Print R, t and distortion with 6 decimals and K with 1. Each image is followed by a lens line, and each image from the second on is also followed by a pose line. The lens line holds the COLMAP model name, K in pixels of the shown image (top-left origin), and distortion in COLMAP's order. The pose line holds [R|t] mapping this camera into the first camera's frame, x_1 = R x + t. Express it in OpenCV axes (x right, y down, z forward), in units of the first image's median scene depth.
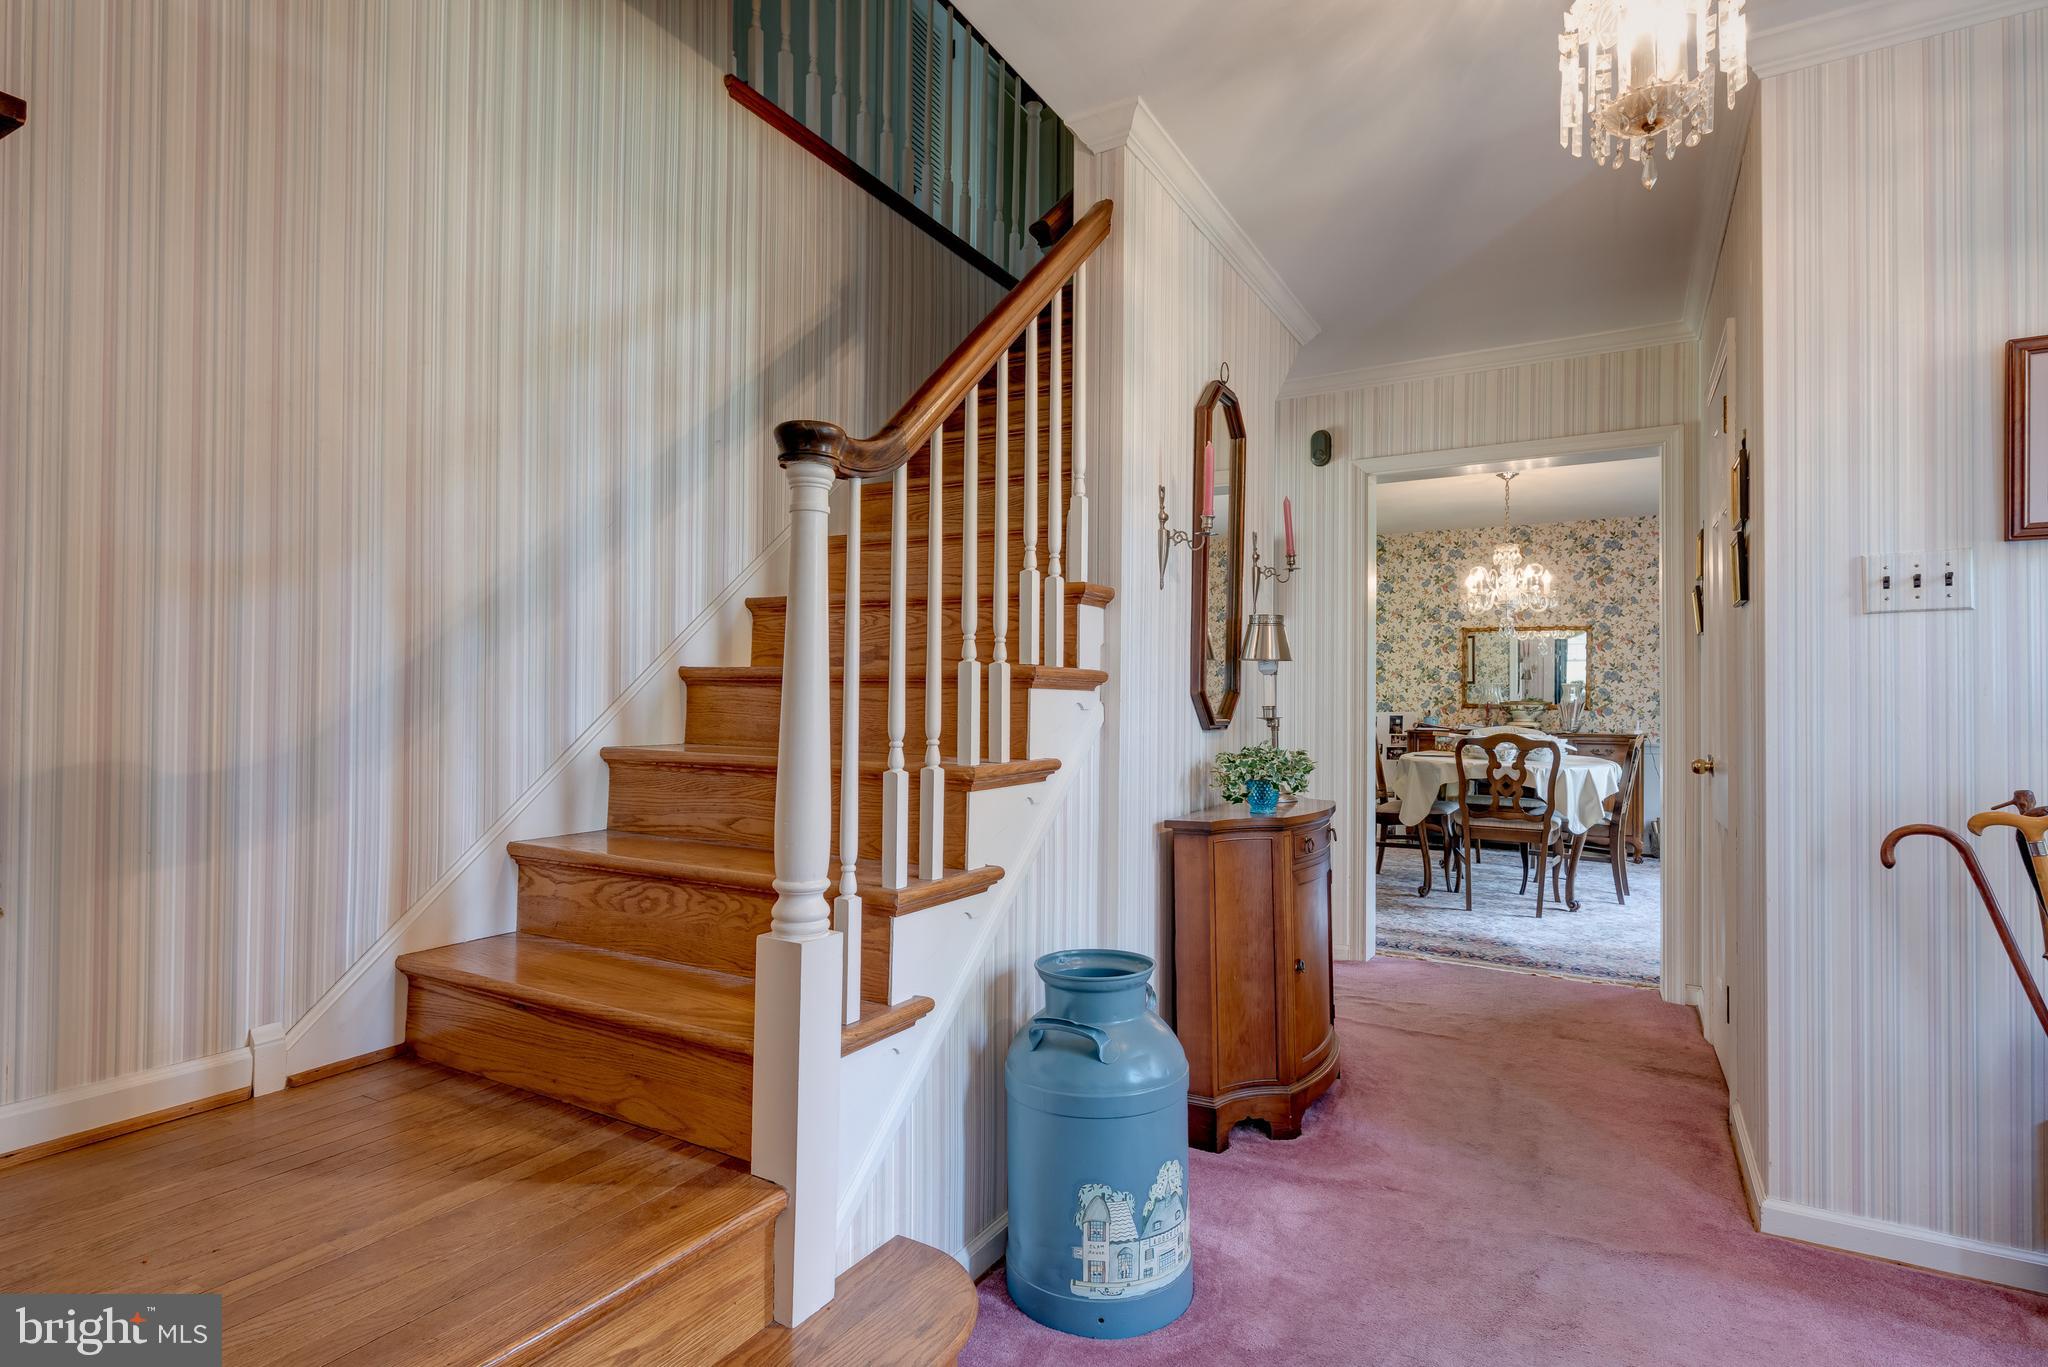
lens RADIAL K [[1046.2, 0, 1024.0], [0, 1046.2, 693.3], [0, 0, 1]] dist [0.005305, 0.000498]
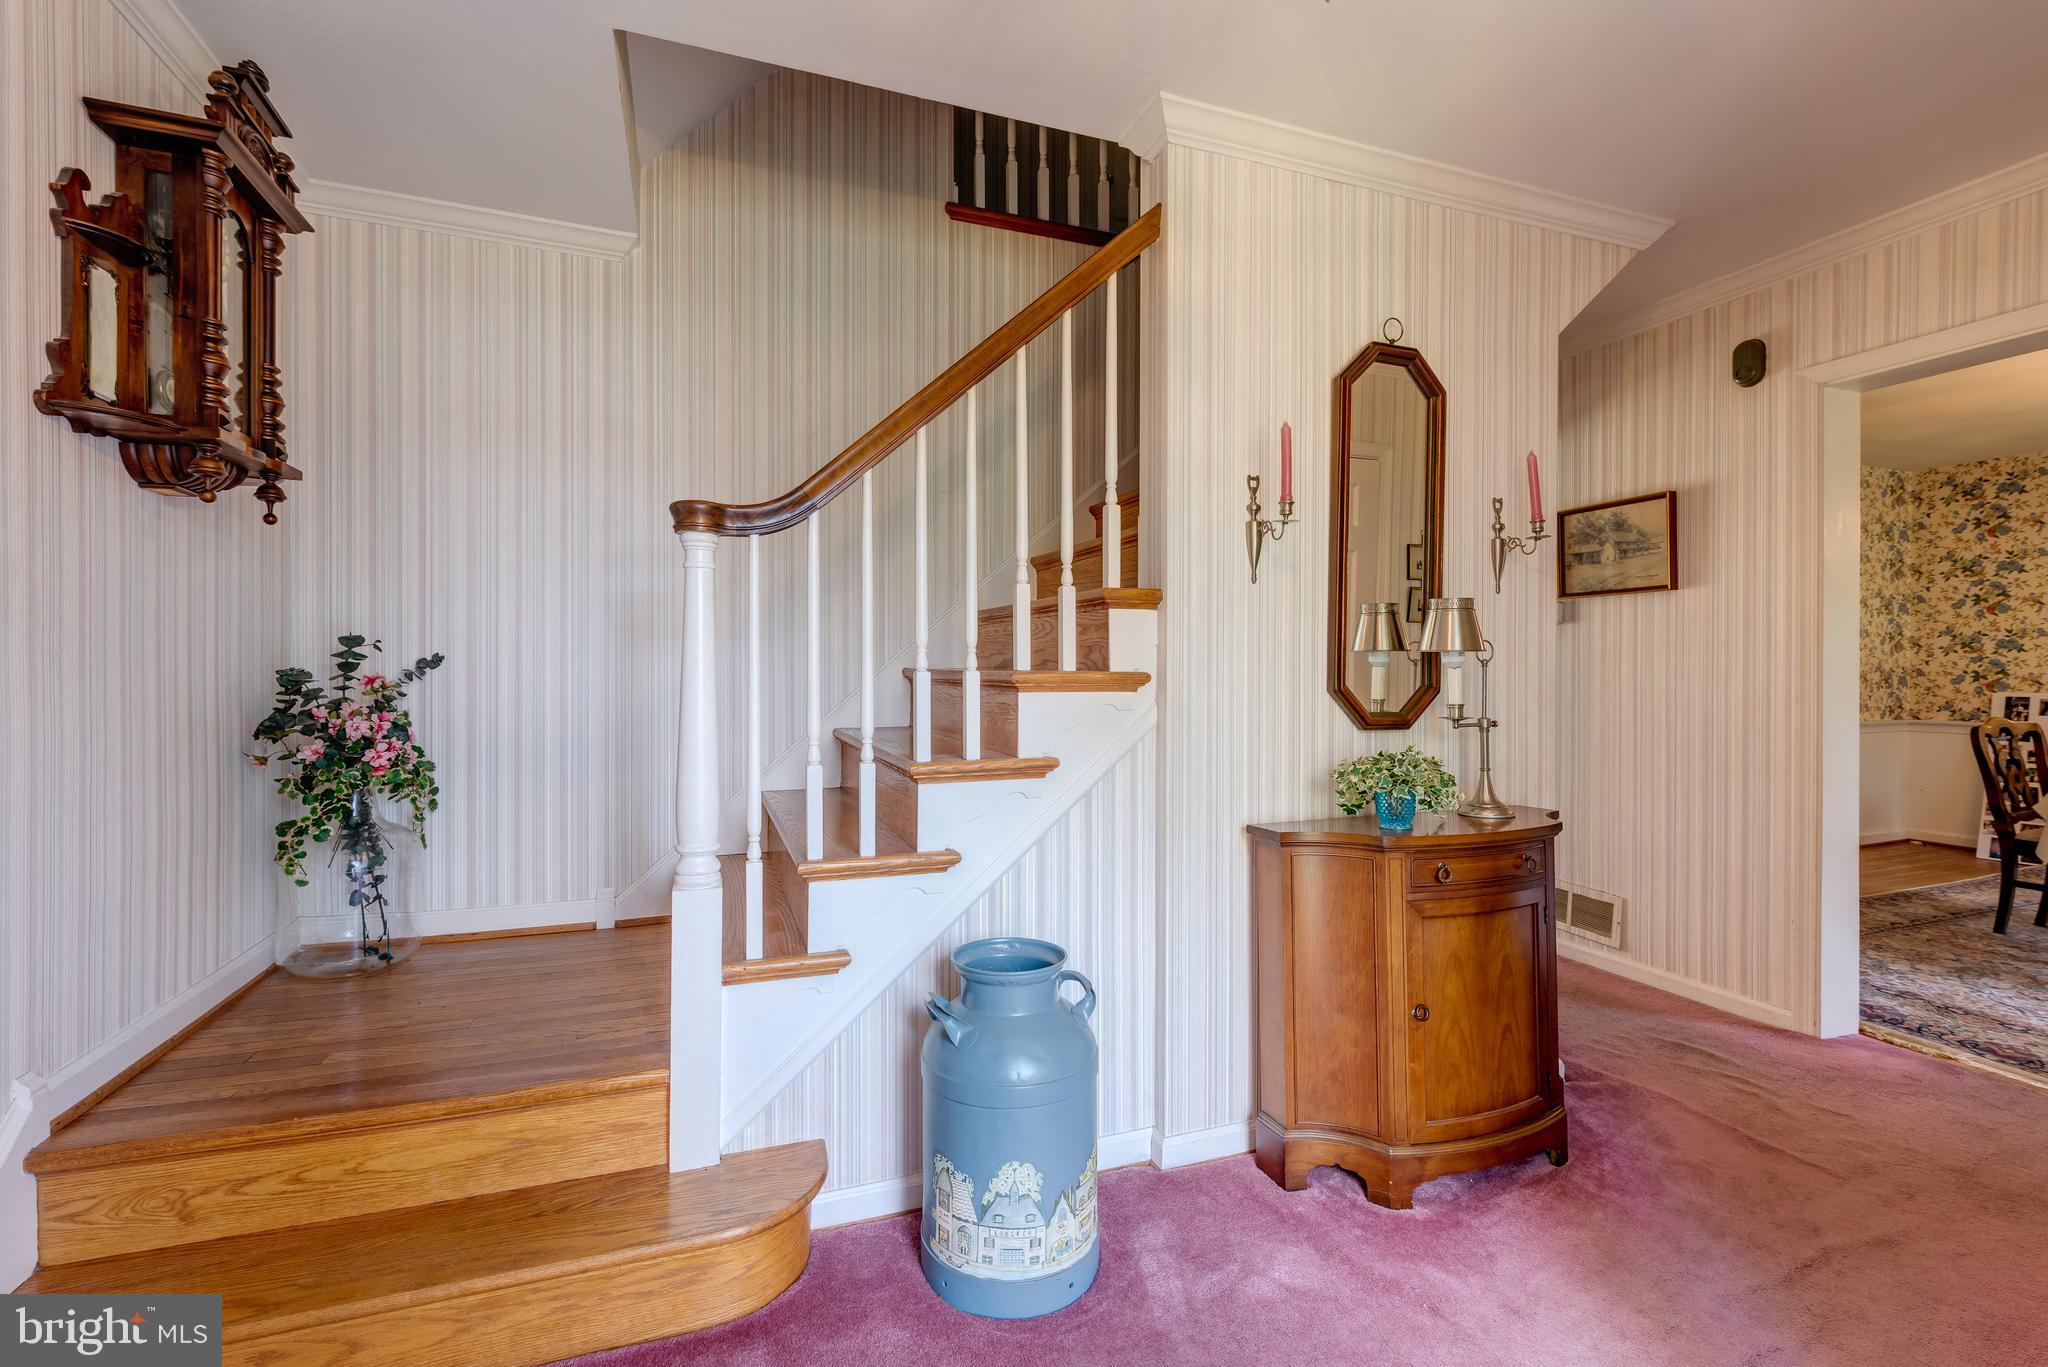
lens RADIAL K [[871.5, 0, 1020.8], [0, 871.5, 673.0], [0, 0, 1]] dist [0.000603, 0.000588]
pose [[0.757908, -0.002733, -0.652356, 0.526515], [0.009798, 0.999926, 0.007194, -0.027061], [0.652288, -0.011844, 0.757879, 0.275252]]
